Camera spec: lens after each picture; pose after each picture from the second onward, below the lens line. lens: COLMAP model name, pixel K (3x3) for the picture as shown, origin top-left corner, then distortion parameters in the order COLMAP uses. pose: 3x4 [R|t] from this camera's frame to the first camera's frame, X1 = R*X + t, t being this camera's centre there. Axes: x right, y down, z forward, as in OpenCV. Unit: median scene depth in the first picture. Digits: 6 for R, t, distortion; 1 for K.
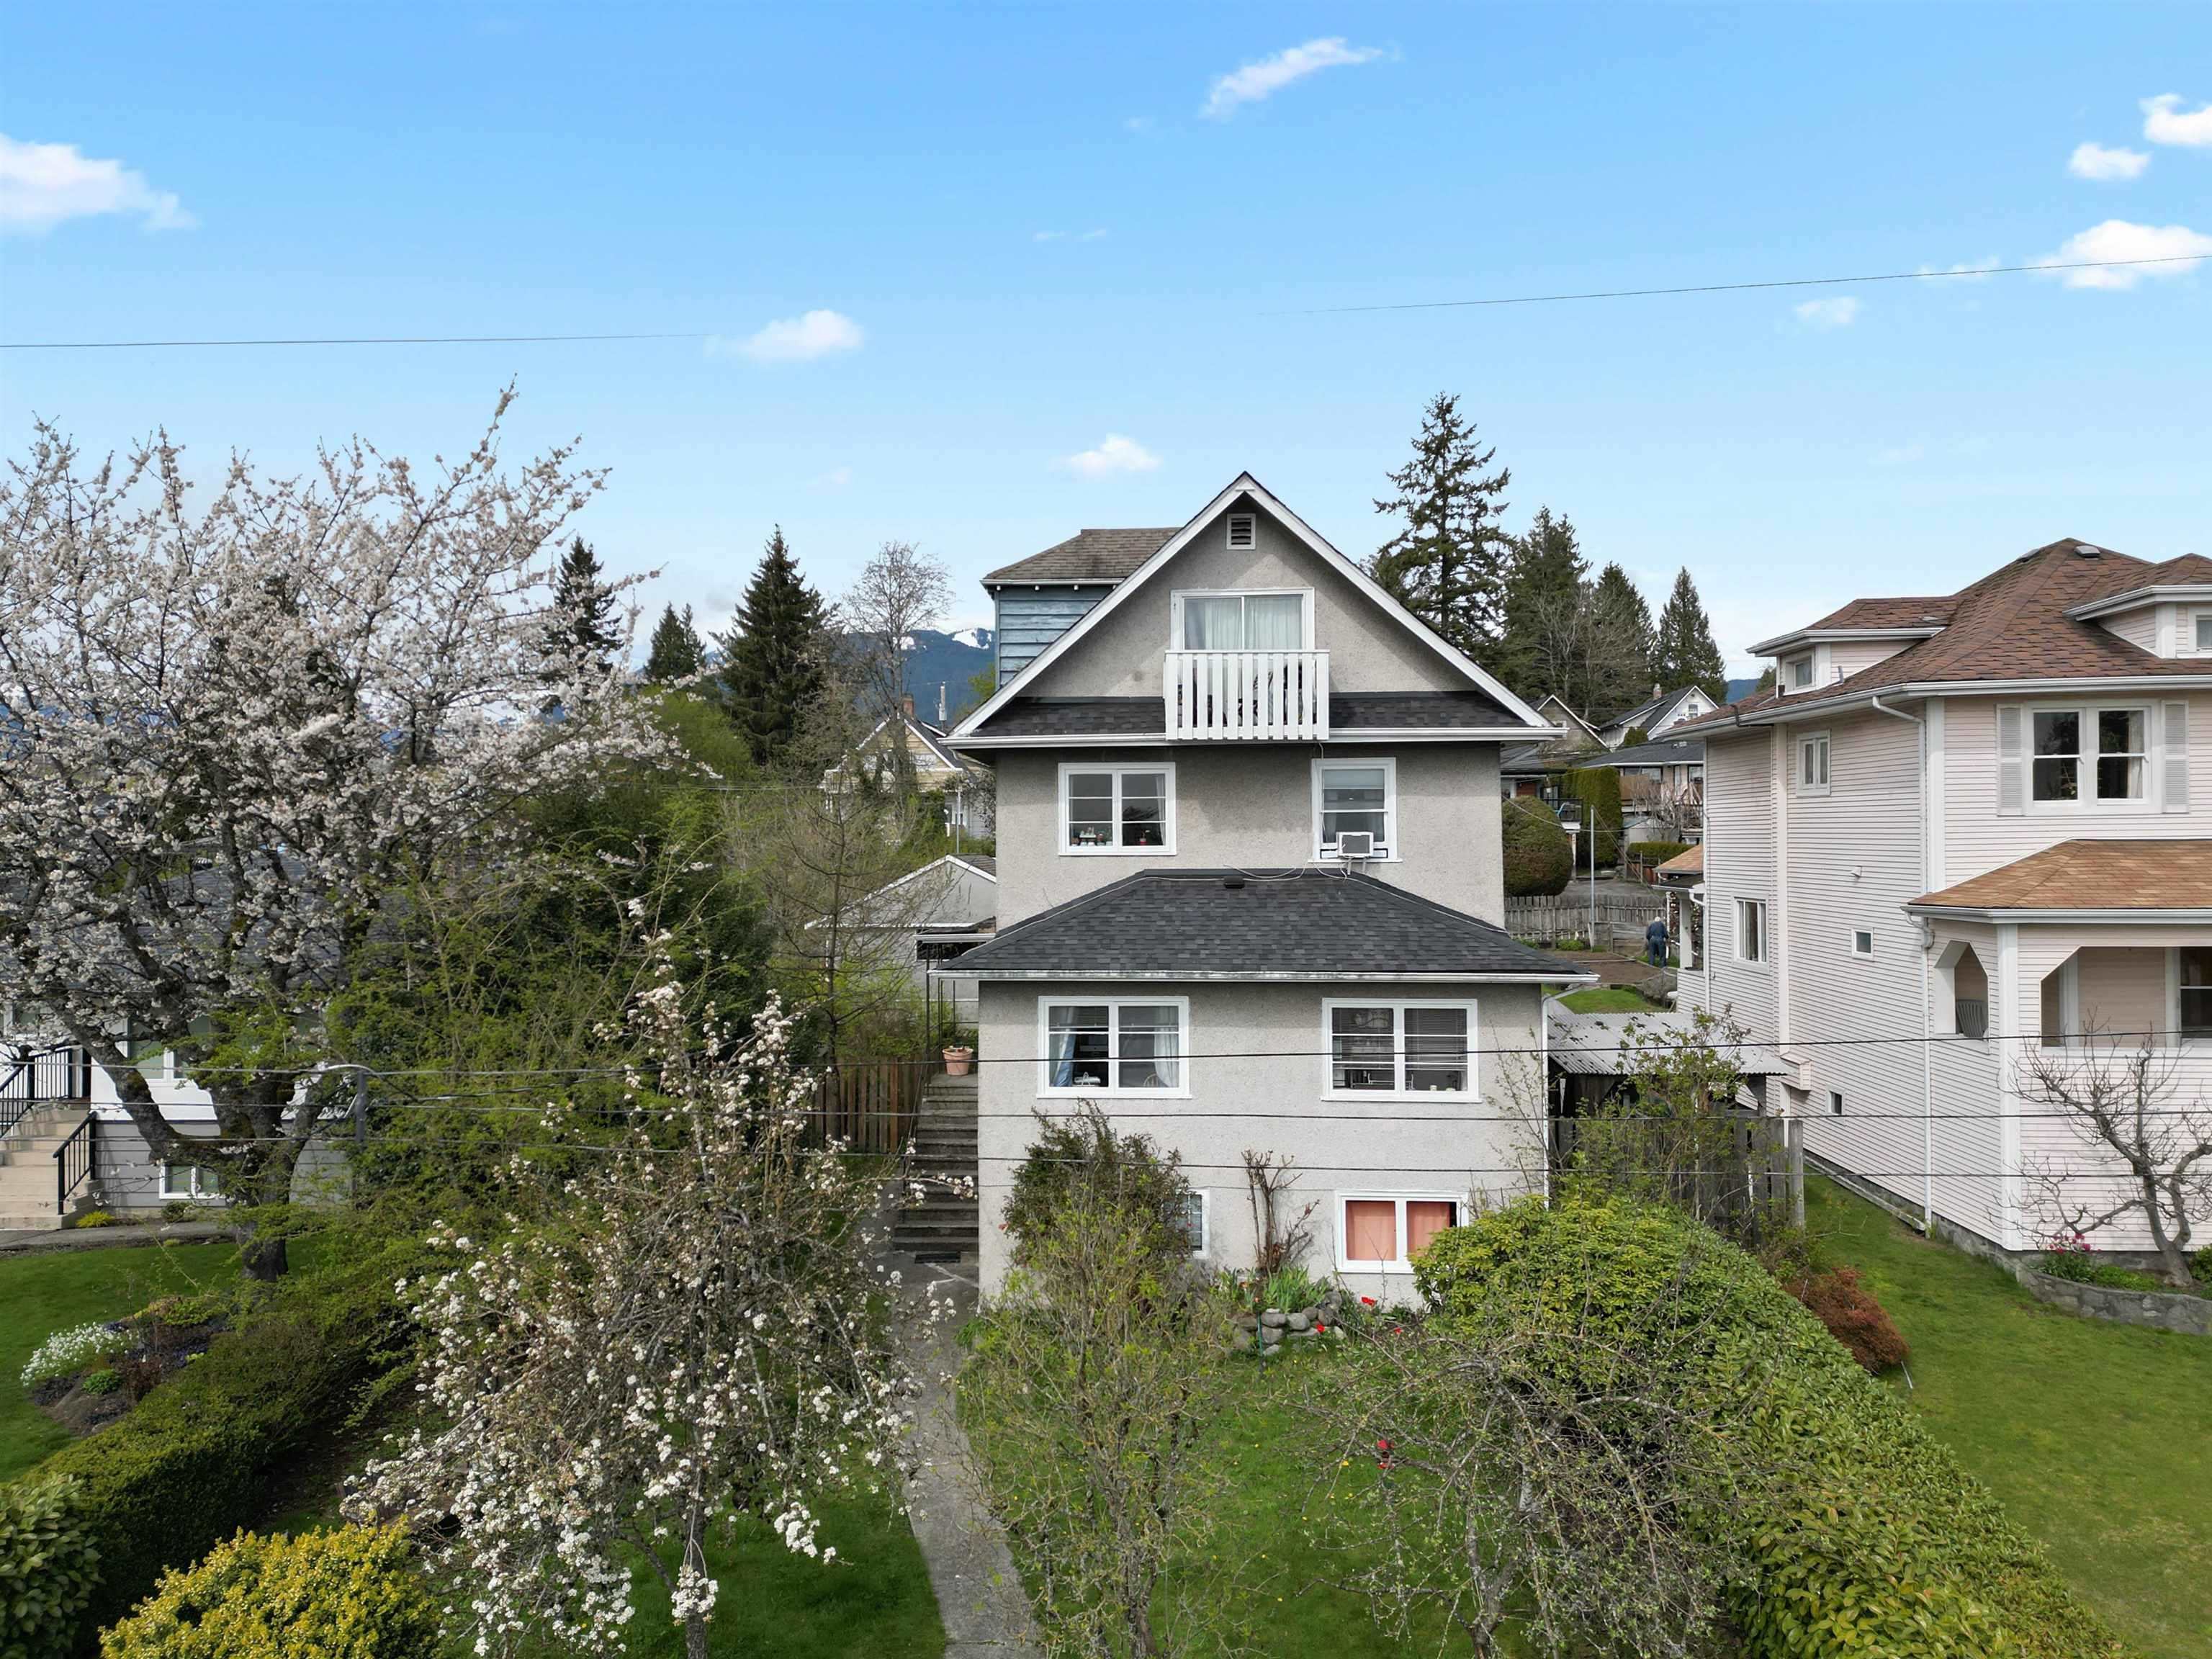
lens RADIAL K [[1571.7, 0, 1096.7], [0, 1571.7, 832.7], [0, 0, 1]] dist [0.102977, -0.110999]
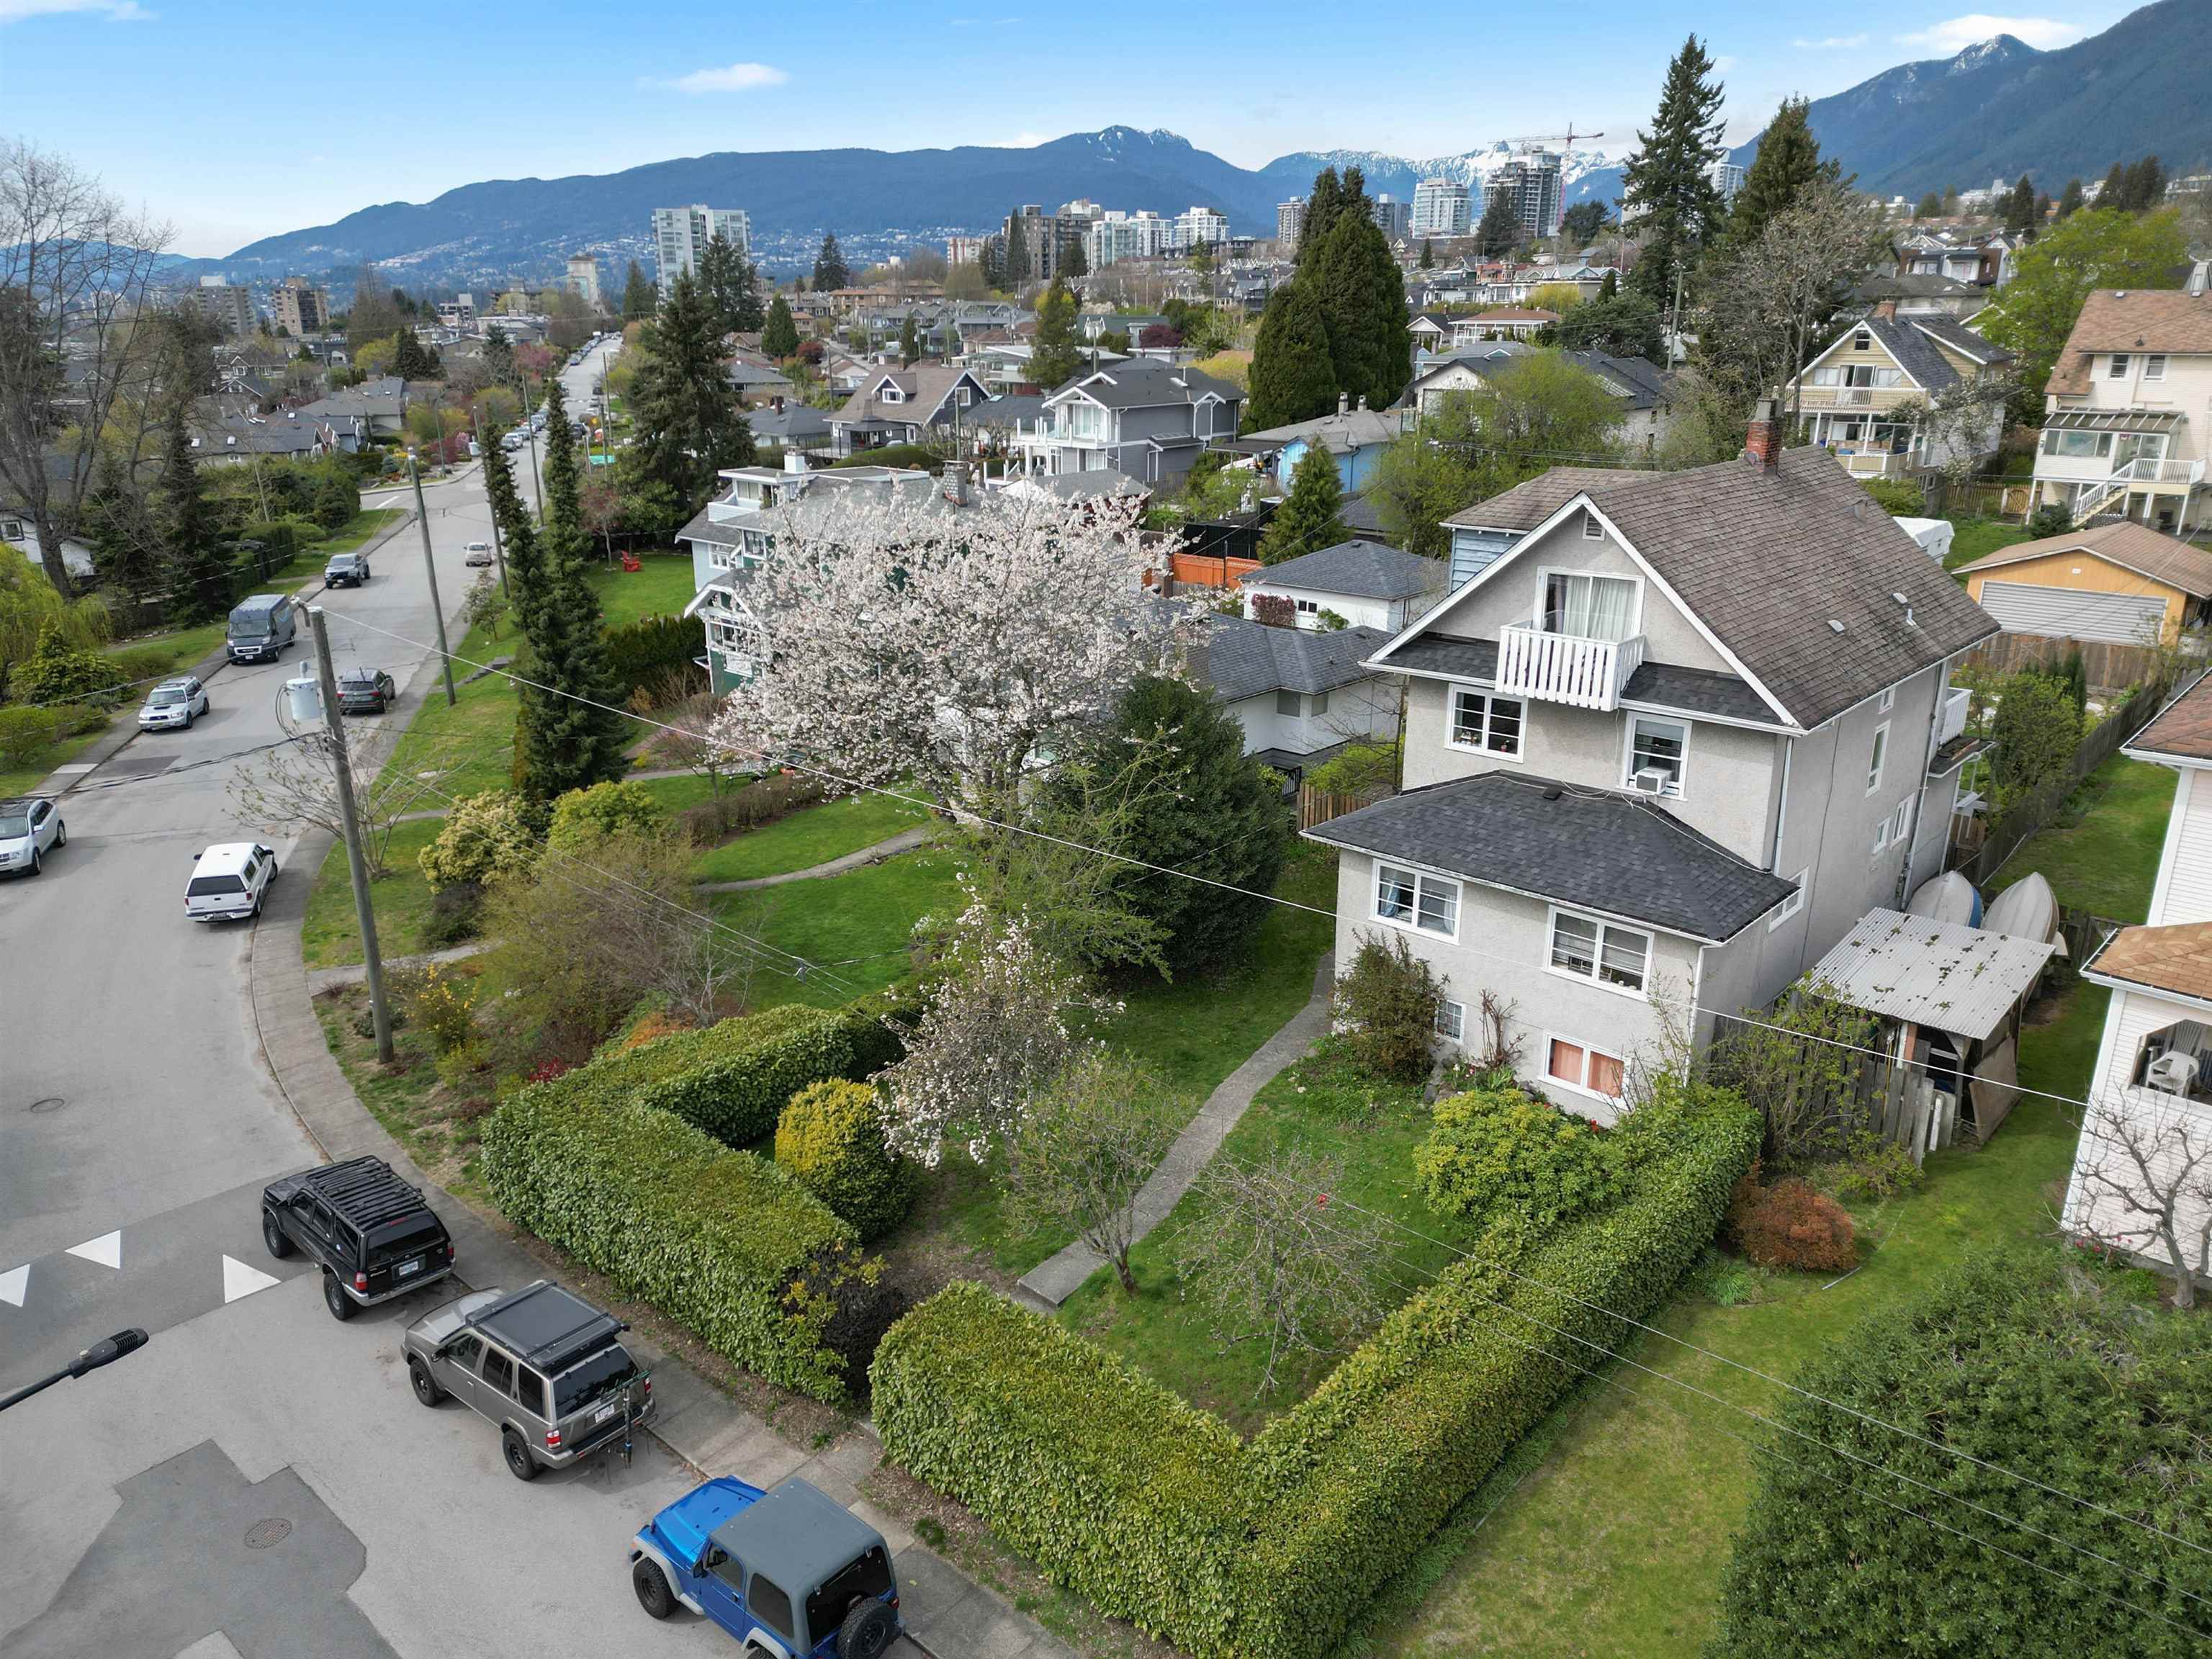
lens RADIAL K [[1571.7, 0, 1096.7], [0, 1571.7, 832.7], [0, 0, 1]] dist [0.102977, -0.110999]
pose [[0.763950, 0.206700, -0.611274, 0.630699], [0.005796, 0.945070, 0.326816, -0.385535], [0.645250, -0.253214, 0.720788, -0.238253]]
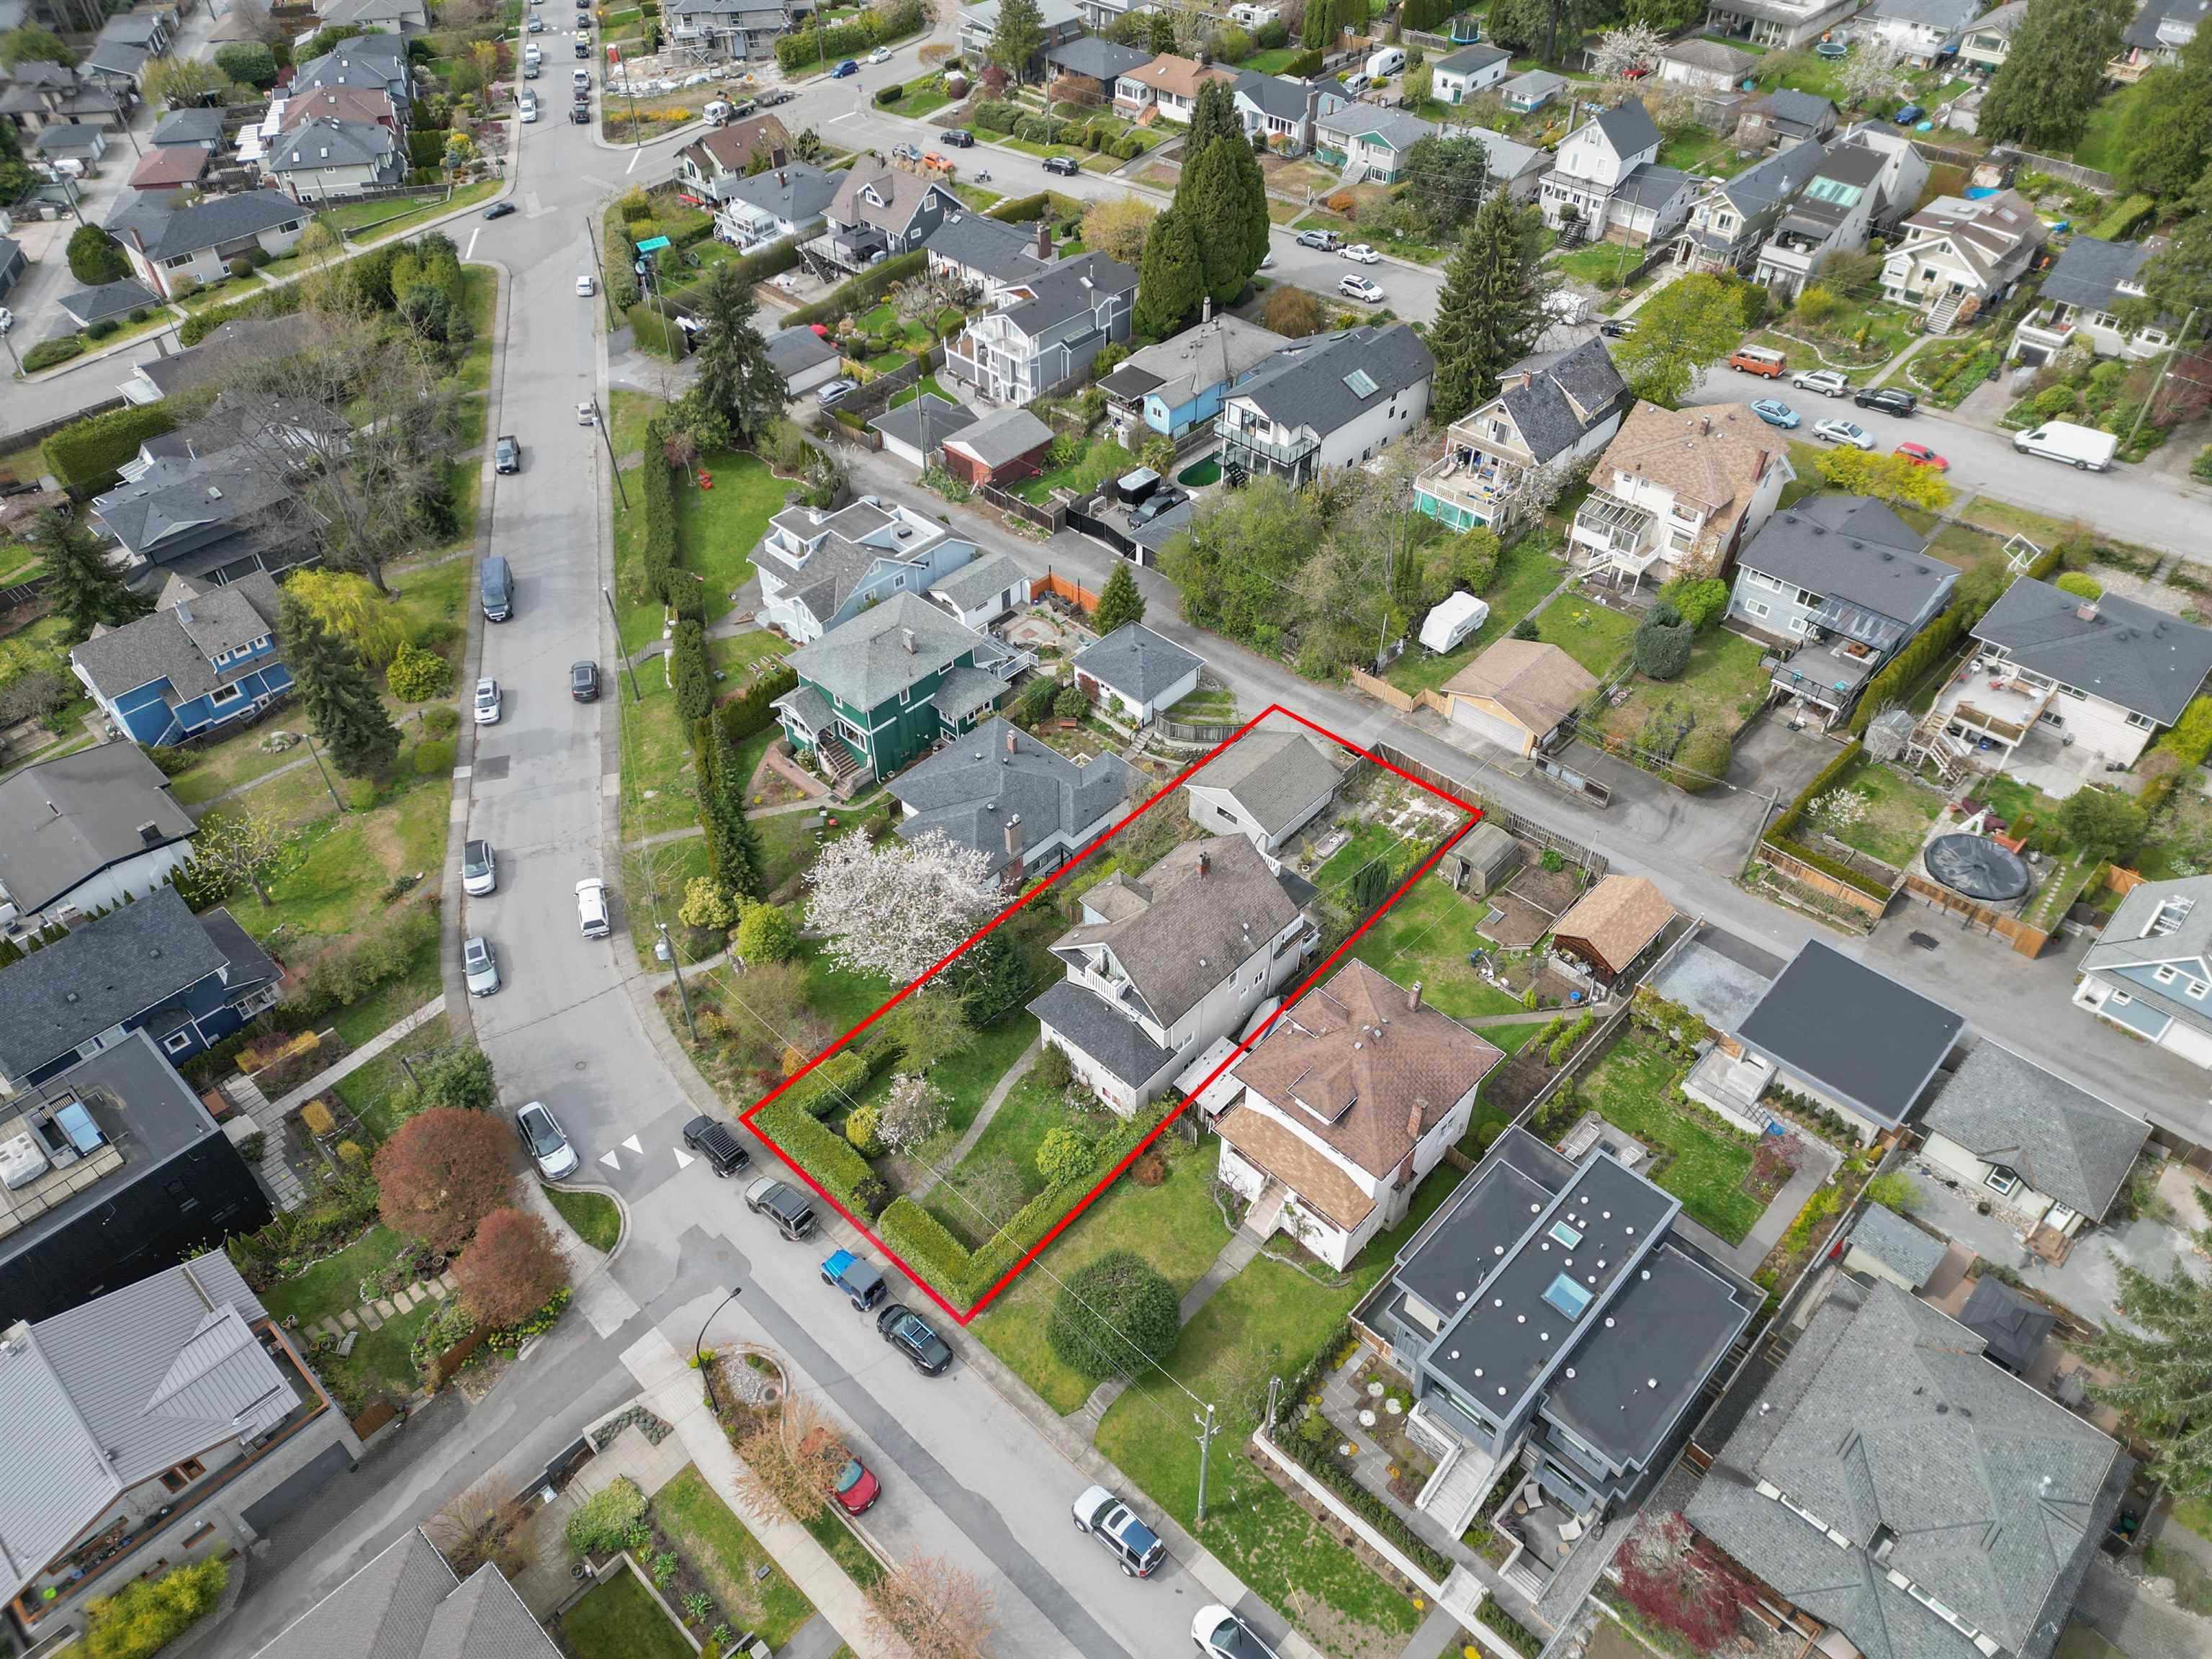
lens RADIAL K [[1571.7, 0, 1096.7], [0, 1571.7, 832.7], [0, 0, 1]] dist [0.102977, -0.110999]
pose [[0.750081, 0.454537, -0.480390, 1.741079], [0.015008, 0.714496, 0.699478, -3.005833], [0.661175, -0.531875, 0.529109, -0.837633]]
